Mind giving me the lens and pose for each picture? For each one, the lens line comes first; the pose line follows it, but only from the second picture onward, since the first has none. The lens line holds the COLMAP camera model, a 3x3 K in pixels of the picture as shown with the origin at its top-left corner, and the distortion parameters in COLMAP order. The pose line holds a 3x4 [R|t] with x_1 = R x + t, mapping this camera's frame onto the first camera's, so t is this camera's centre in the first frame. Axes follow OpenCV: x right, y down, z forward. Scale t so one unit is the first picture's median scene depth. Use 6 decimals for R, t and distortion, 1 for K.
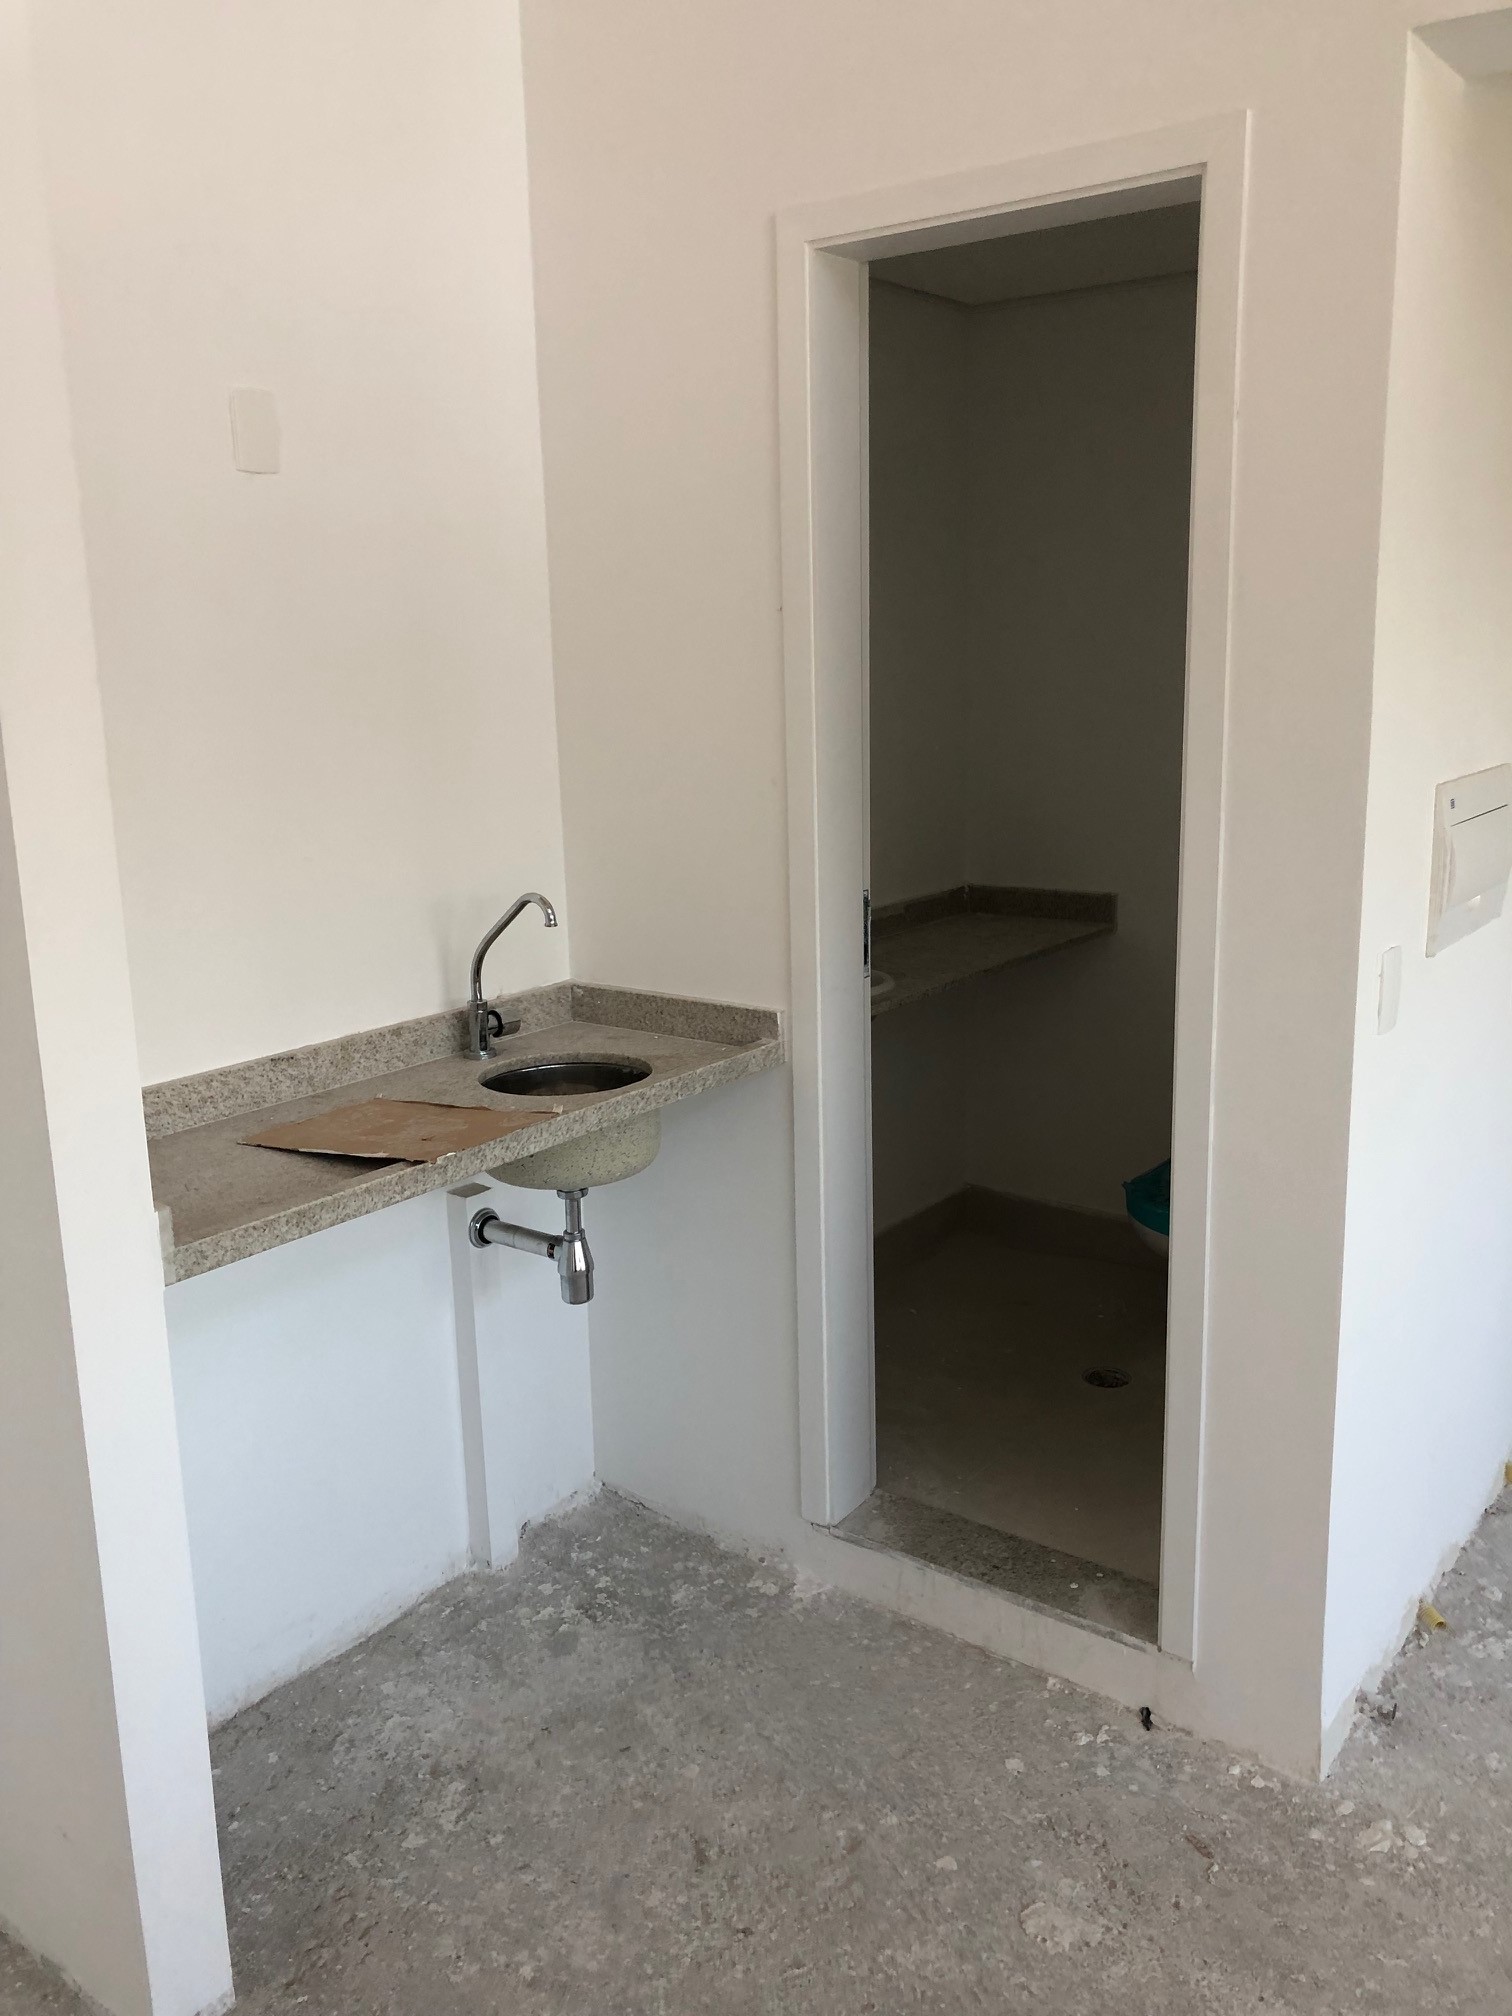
lens RADIAL K [[1671.6, 0, 744.5], [0, 1671.6, 1006.2], [0, 0, 1]] dist [0.033299, -0.033266]
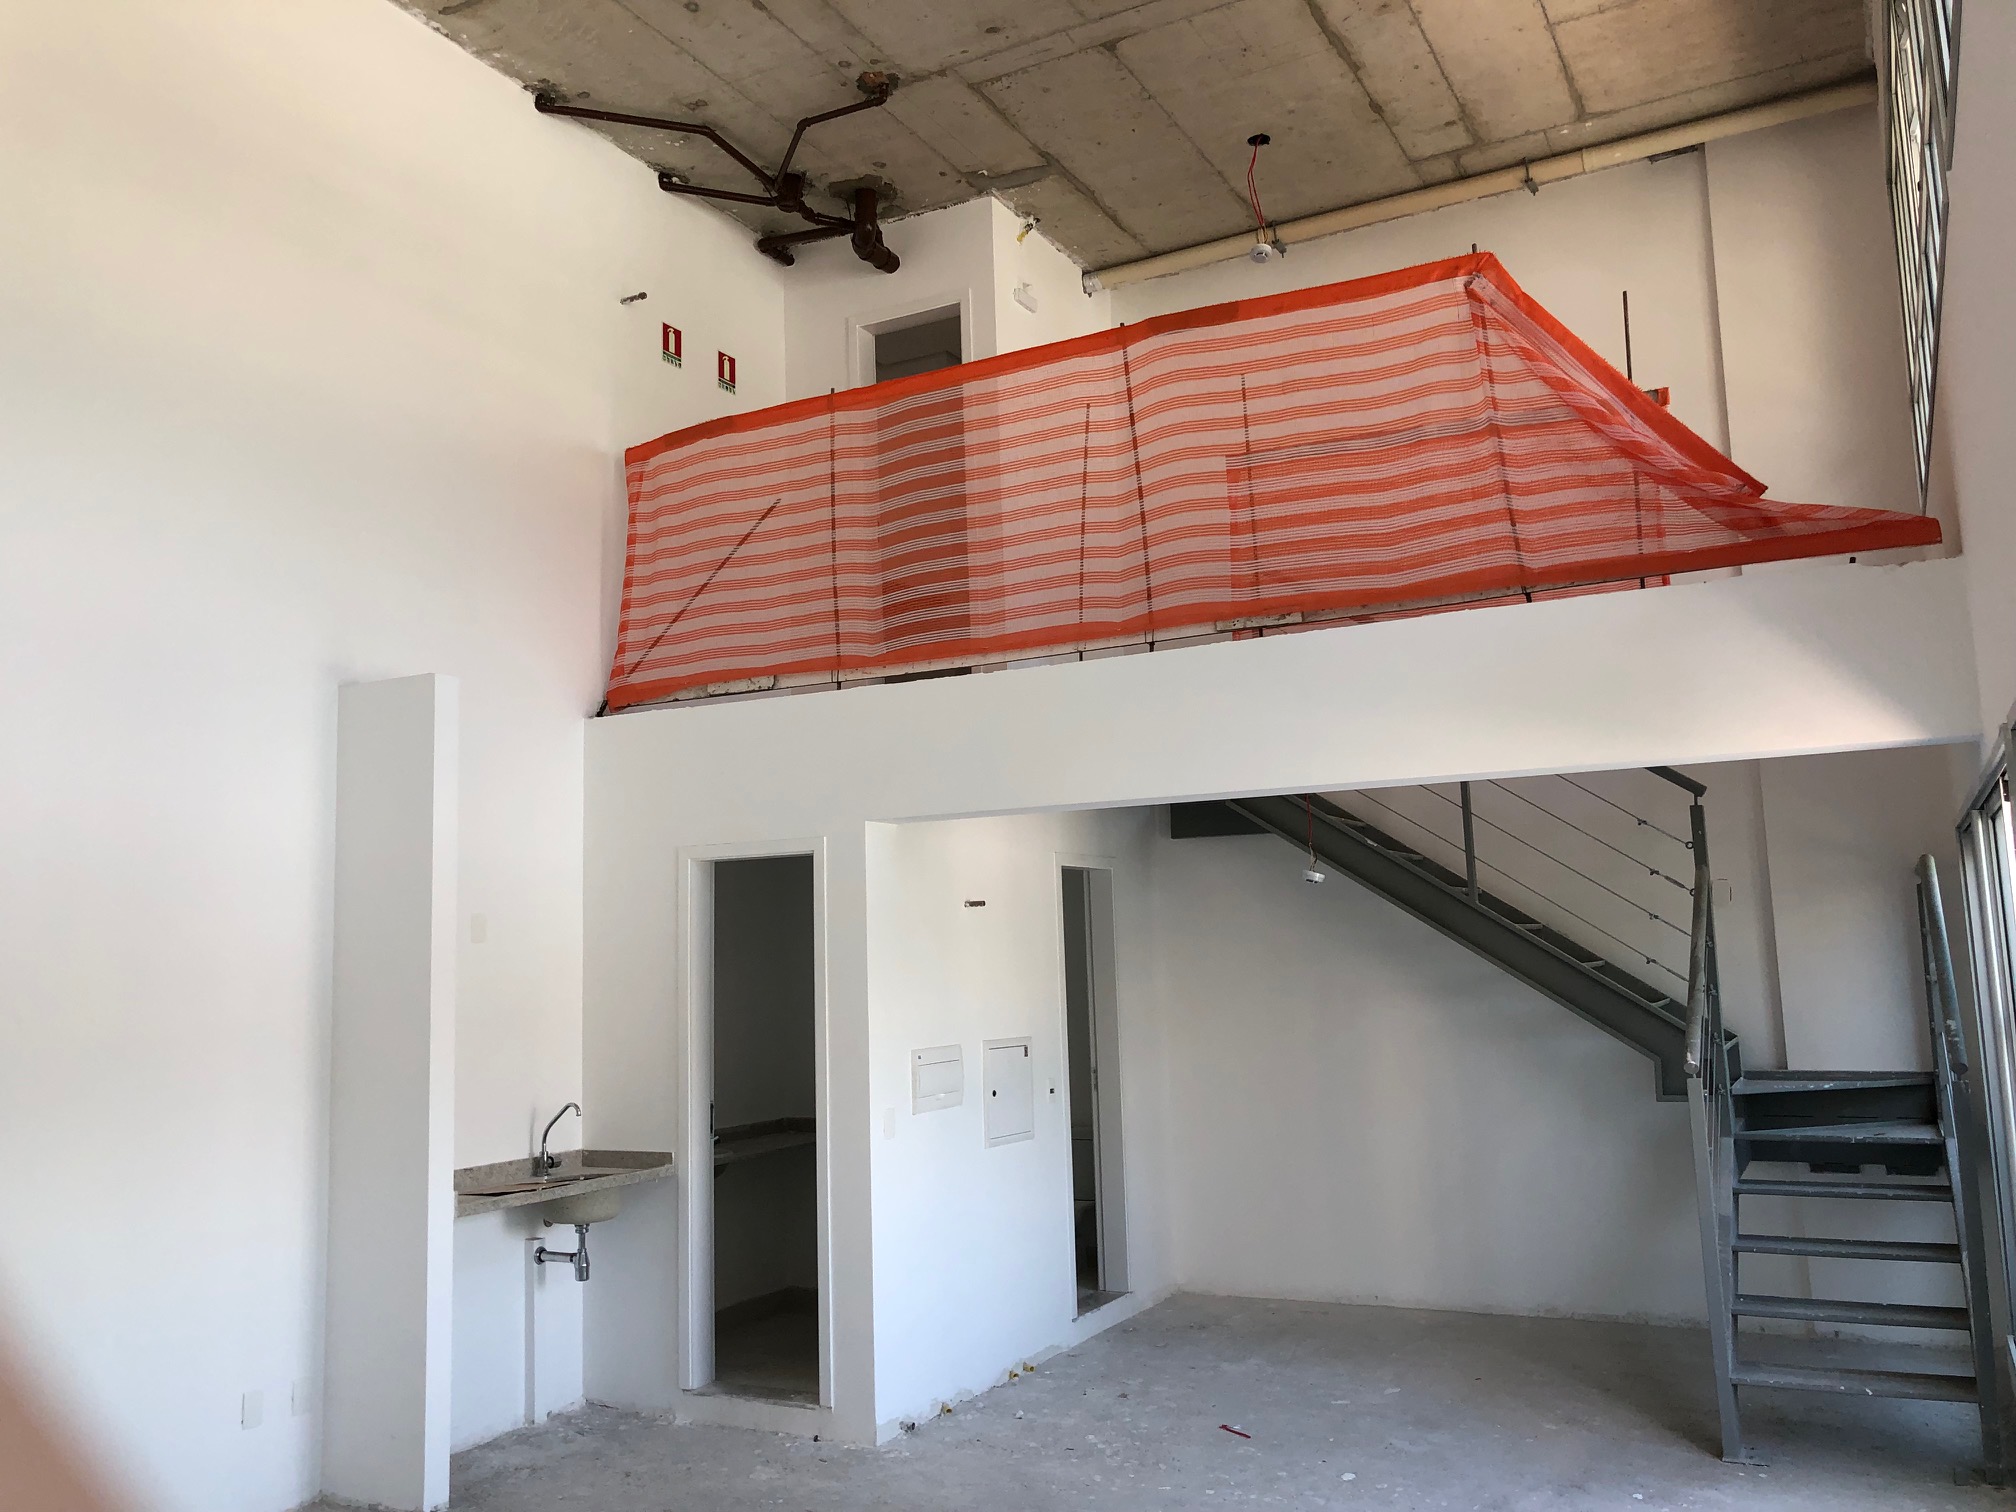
lens RADIAL K [[1671.6, 0, 996.8], [0, 1671.6, 768.8], [0, 0, 1]] dist [0.033299, -0.033266]
pose [[0.987226, 0.011372, 0.158920, 0.092533], [0.040292, 0.947208, -0.318078, 0.268151], [-0.154147, 0.320418, 0.934650, -1.523337]]
